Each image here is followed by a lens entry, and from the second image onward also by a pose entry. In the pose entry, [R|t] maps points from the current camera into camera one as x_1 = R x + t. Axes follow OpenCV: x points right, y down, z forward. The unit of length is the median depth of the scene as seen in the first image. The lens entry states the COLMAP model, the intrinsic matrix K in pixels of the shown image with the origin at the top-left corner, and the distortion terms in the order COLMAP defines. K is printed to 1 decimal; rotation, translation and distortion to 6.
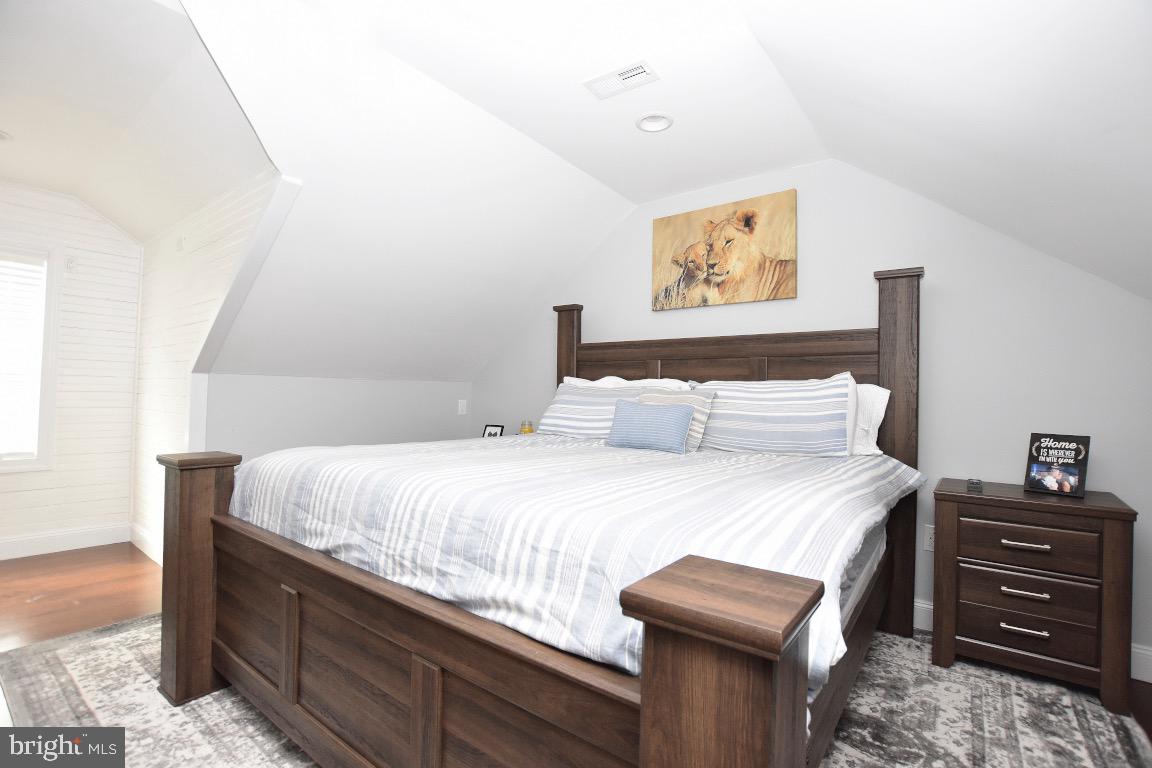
lens RADIAL K [[519.5, 0, 579.4], [0, 519.5, 384.6], [0, 0, 1]] dist [-0.032359, 0.004516]
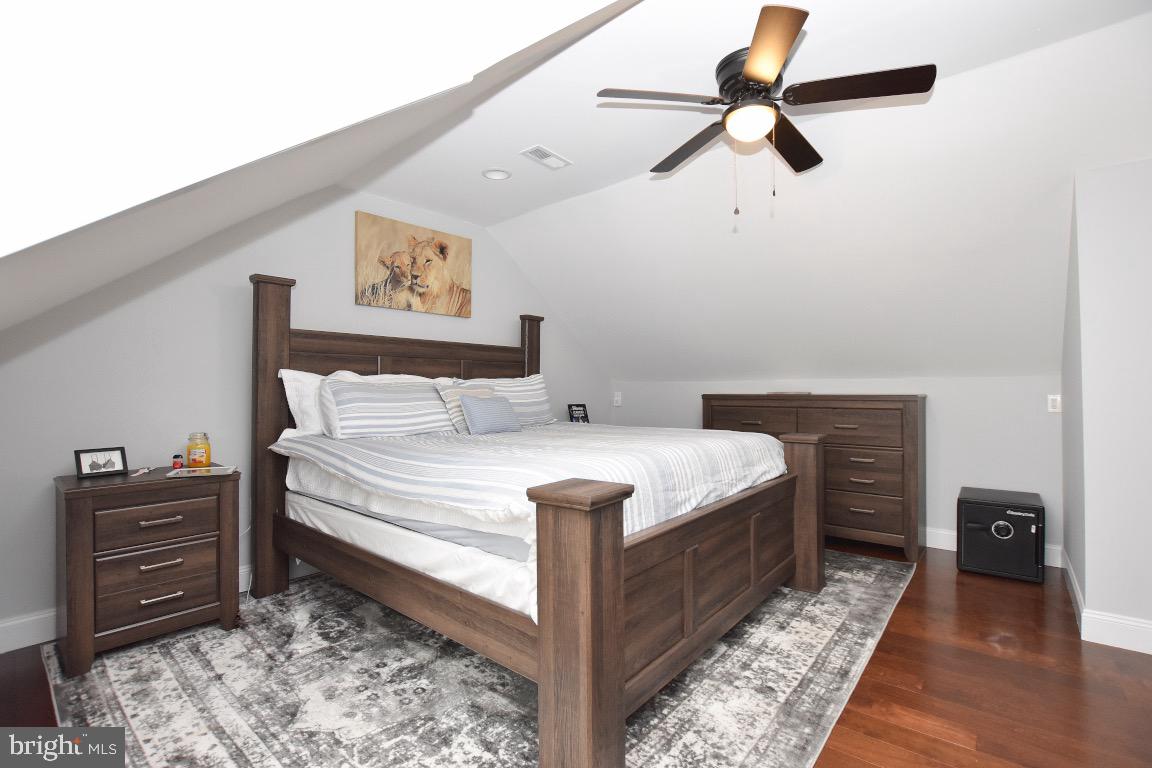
lens RADIAL K [[519.5, 0, 579.4], [0, 519.5, 384.6], [0, 0, 1]] dist [-0.032359, 0.004516]
pose [[0.052054, -0.010145, 0.998593, -1.305235], [-0.014494, 0.999835, 0.010913, -0.011849], [-0.998539, -0.015042, 0.051899, 0.855004]]
